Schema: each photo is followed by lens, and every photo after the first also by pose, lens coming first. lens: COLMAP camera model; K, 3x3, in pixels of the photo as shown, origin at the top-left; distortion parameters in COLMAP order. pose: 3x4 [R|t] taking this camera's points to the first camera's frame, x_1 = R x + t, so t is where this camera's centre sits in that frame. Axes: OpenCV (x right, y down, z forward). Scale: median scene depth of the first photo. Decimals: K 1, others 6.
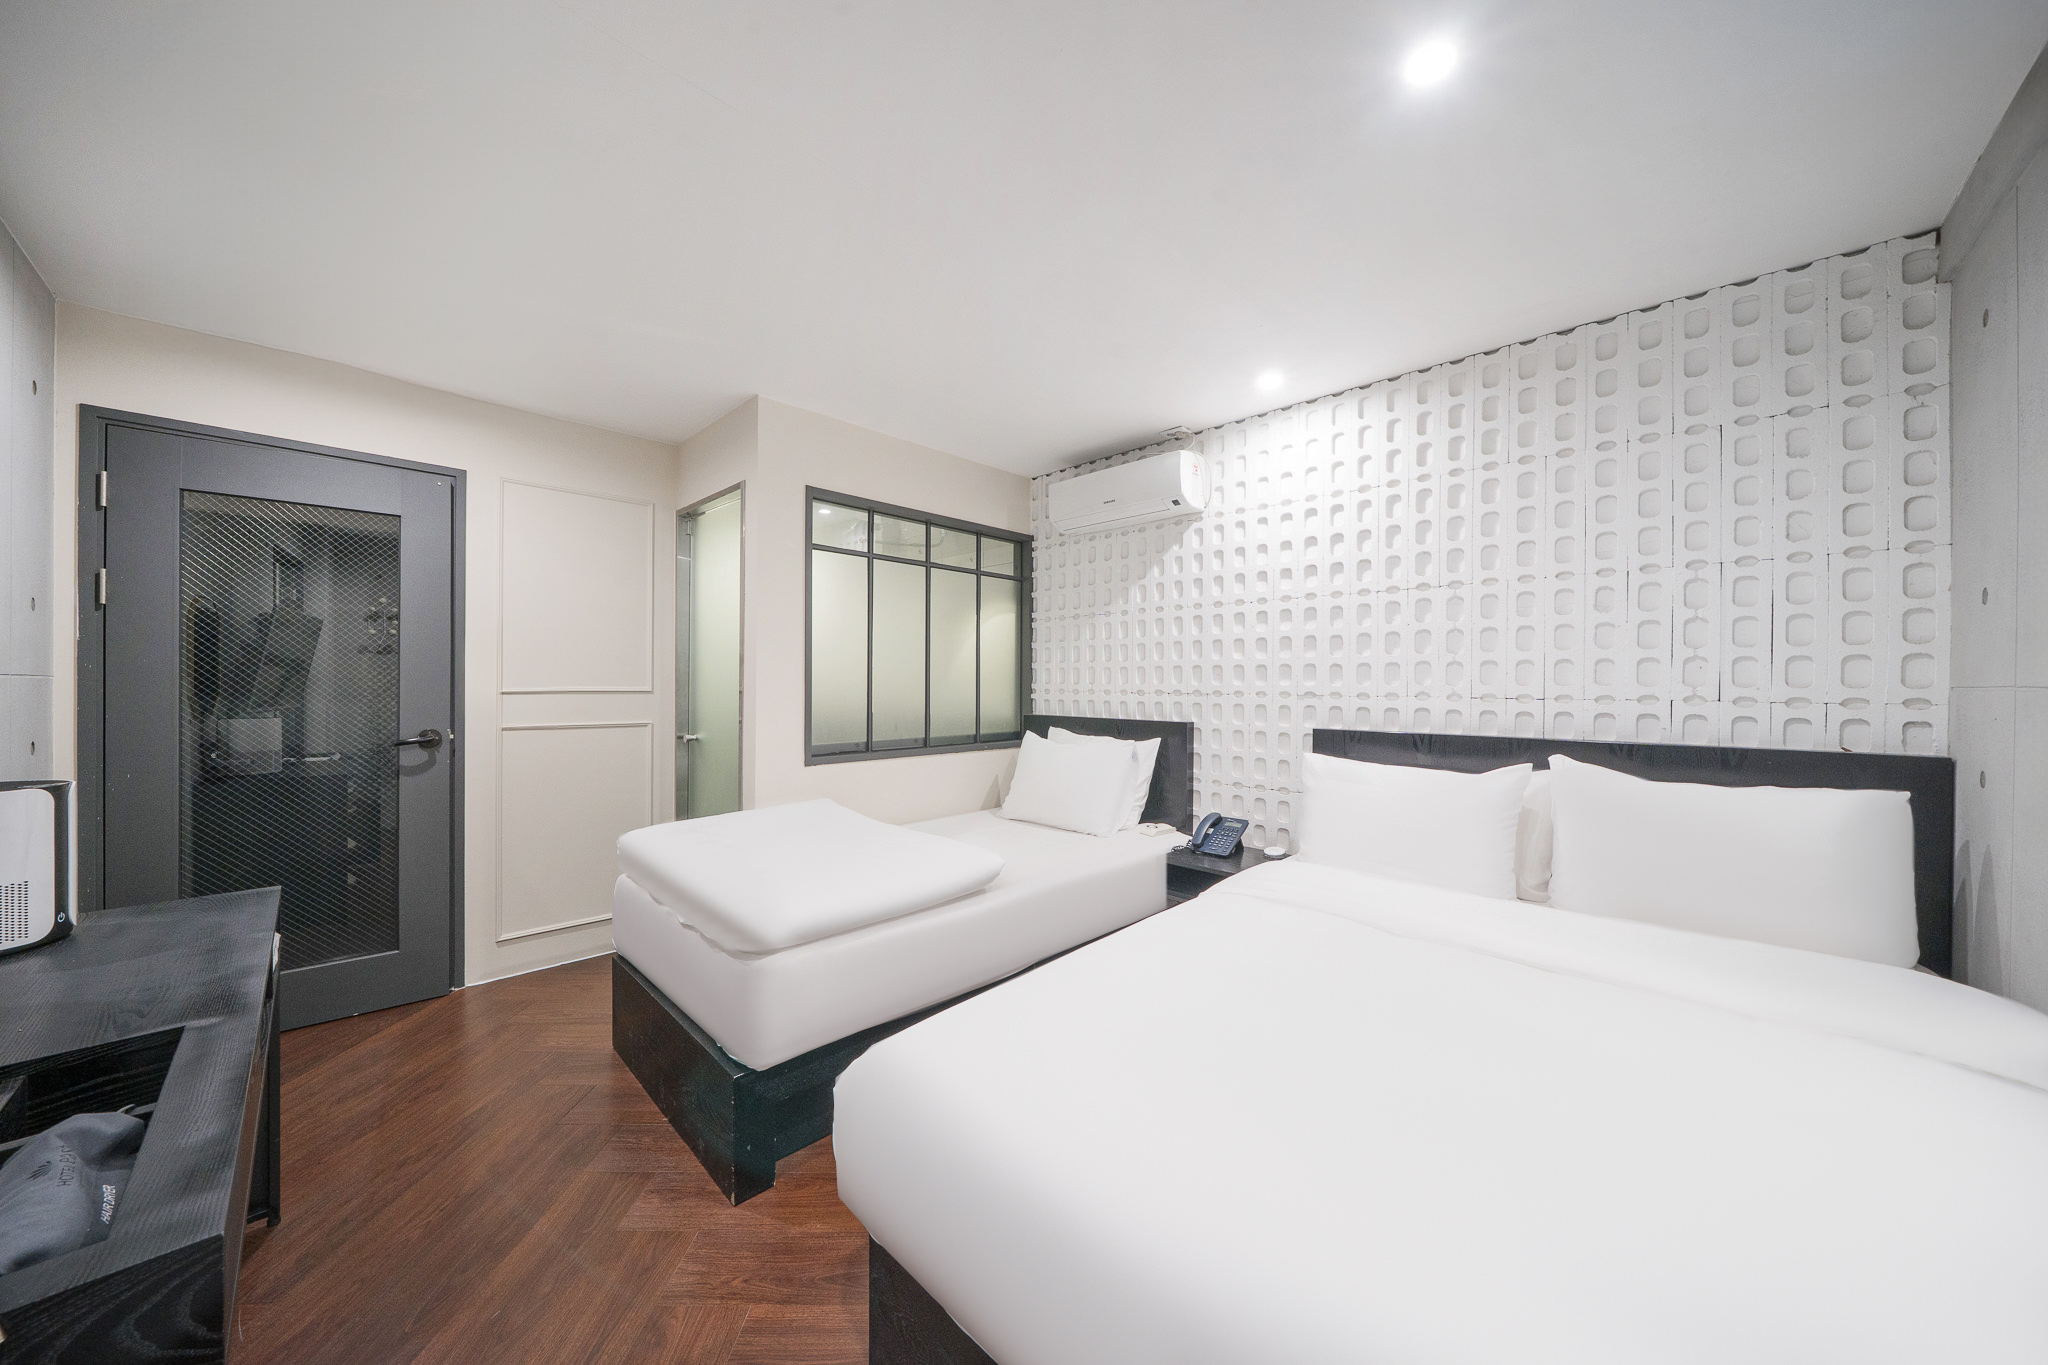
lens RADIAL K [[720.9, 0, 1024.5], [0, 720.9, 675.1], [0, 0, 1]] dist [0.022149, 0.000065]
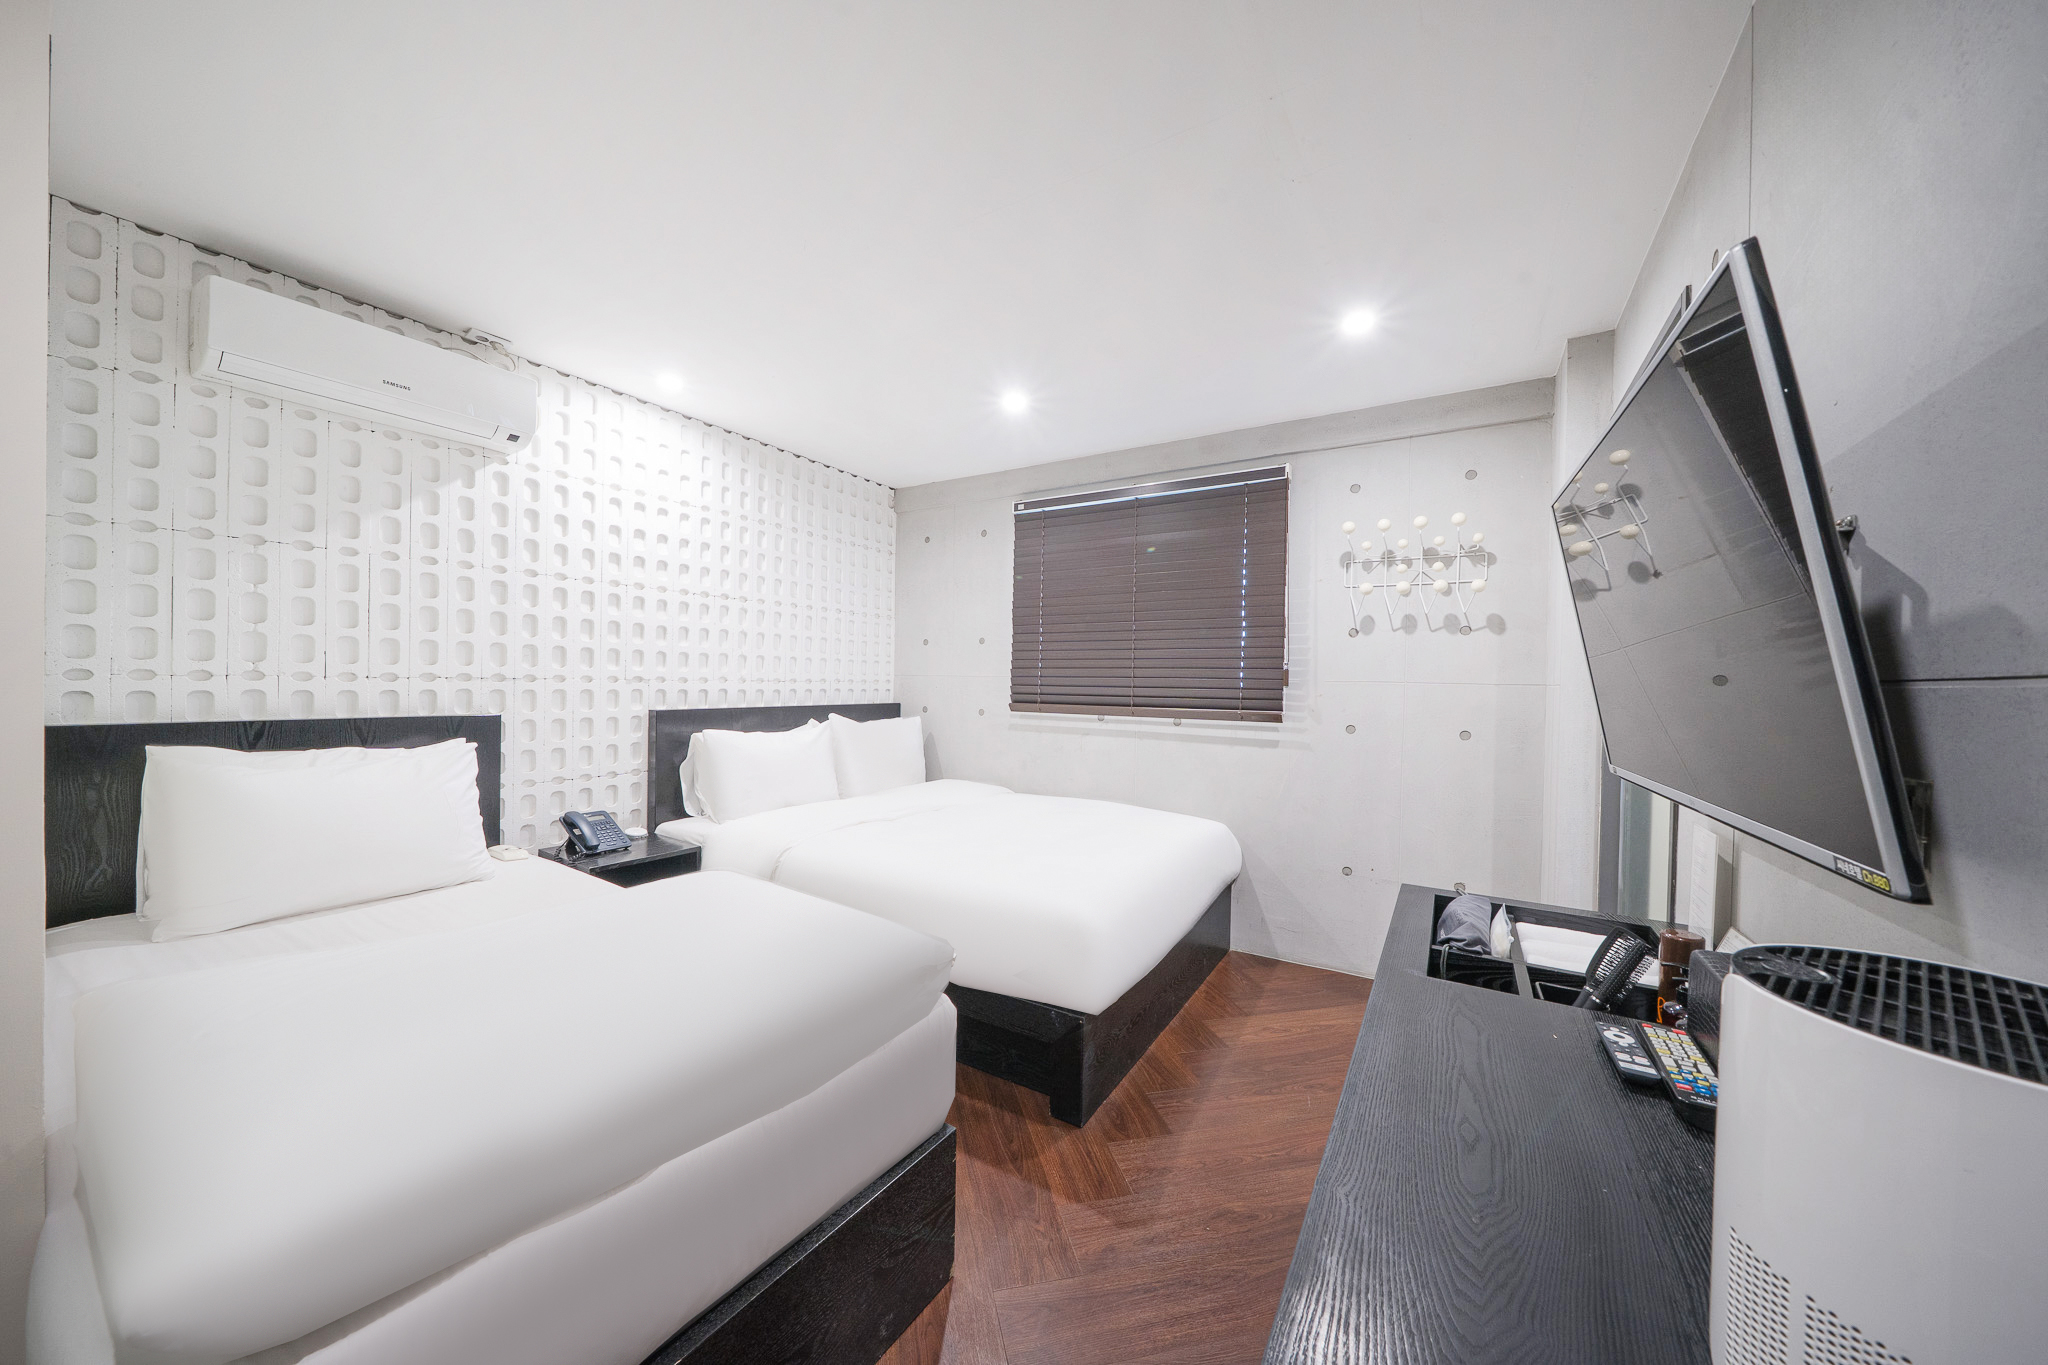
lens RADIAL K [[701.2, 0, 1017.8], [0, 701.2, 690.9], [0, 0, 1]] dist [0.000067, 0.000034]
pose [[-0.195820, -0.026298, 0.980287, -0.728753], [-0.032581, 0.999263, 0.020298, 0.005112], [-0.980098, -0.027964, -0.196532, 0.661816]]
